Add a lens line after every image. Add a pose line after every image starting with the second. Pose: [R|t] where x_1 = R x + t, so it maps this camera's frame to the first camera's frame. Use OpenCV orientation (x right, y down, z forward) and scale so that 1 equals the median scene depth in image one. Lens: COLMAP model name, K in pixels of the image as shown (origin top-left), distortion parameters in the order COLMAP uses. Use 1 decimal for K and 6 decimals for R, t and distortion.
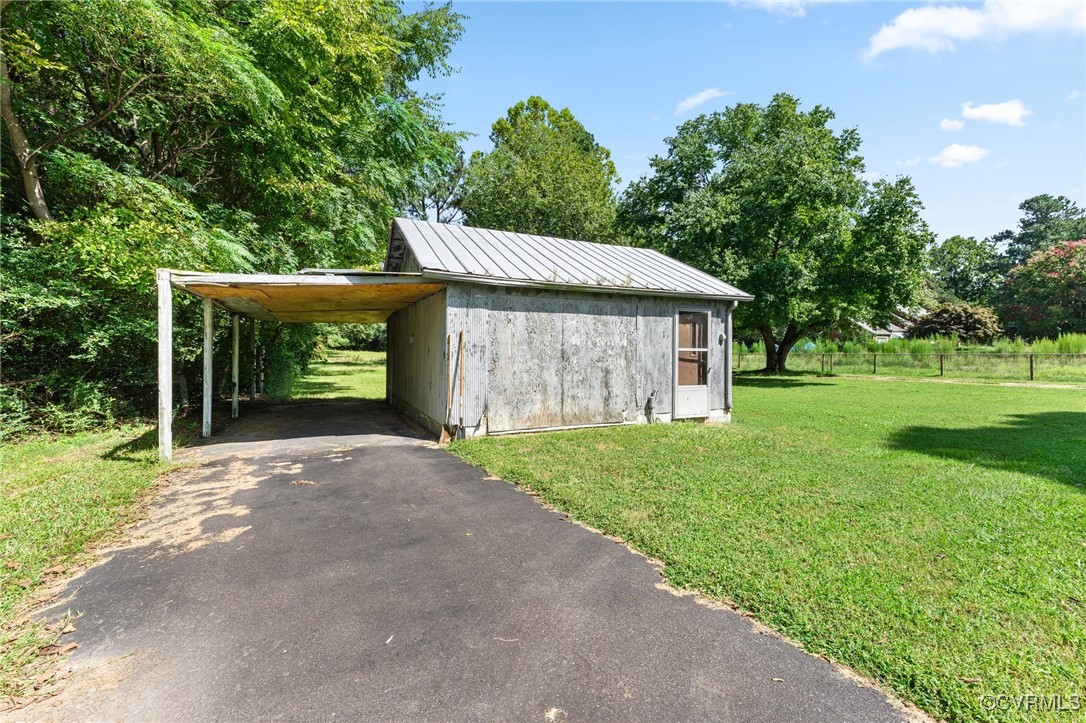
lens RADIAL K [[444.0, 0, 542.6], [0, 444.0, 358.2], [0, 0, 1]] dist [-0.000762, 0.000226]
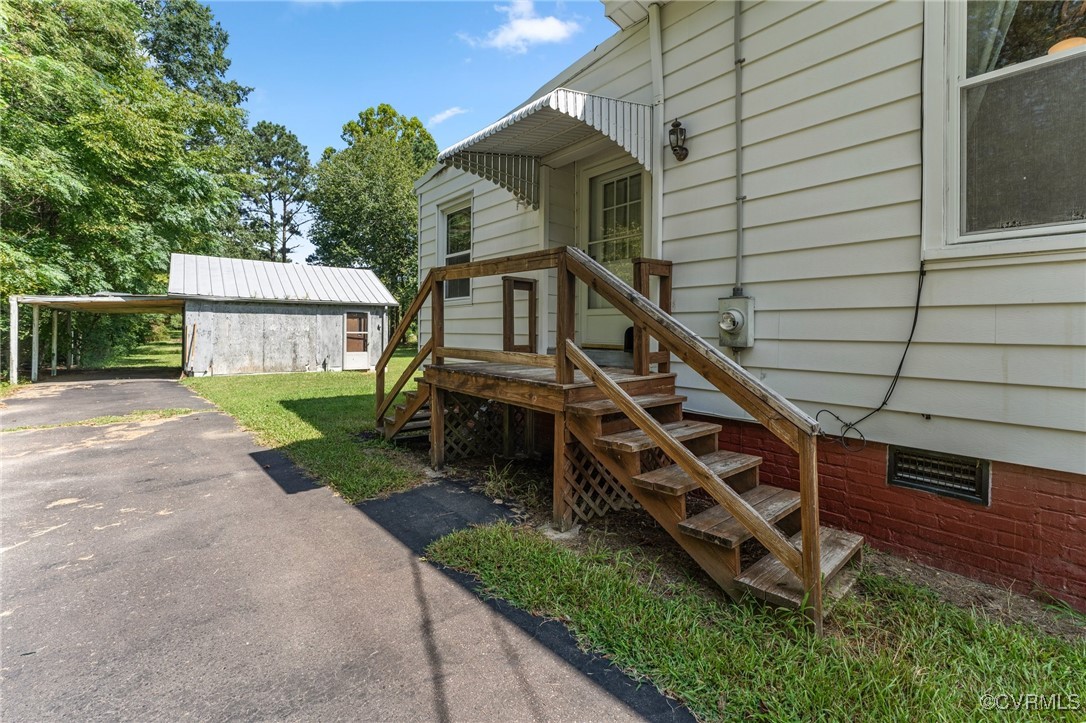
lens RADIAL K [[444.0, 0, 545.4], [0, 444.0, 334.8], [0, 0, 1]] dist [-0.000762, 0.000226]
pose [[0.973686, -0.000590, 0.227895, 0.694193], [0.002671, 0.999958, -0.008822, 0.007870], [-0.227880, 0.009199, 0.973646, -1.001541]]
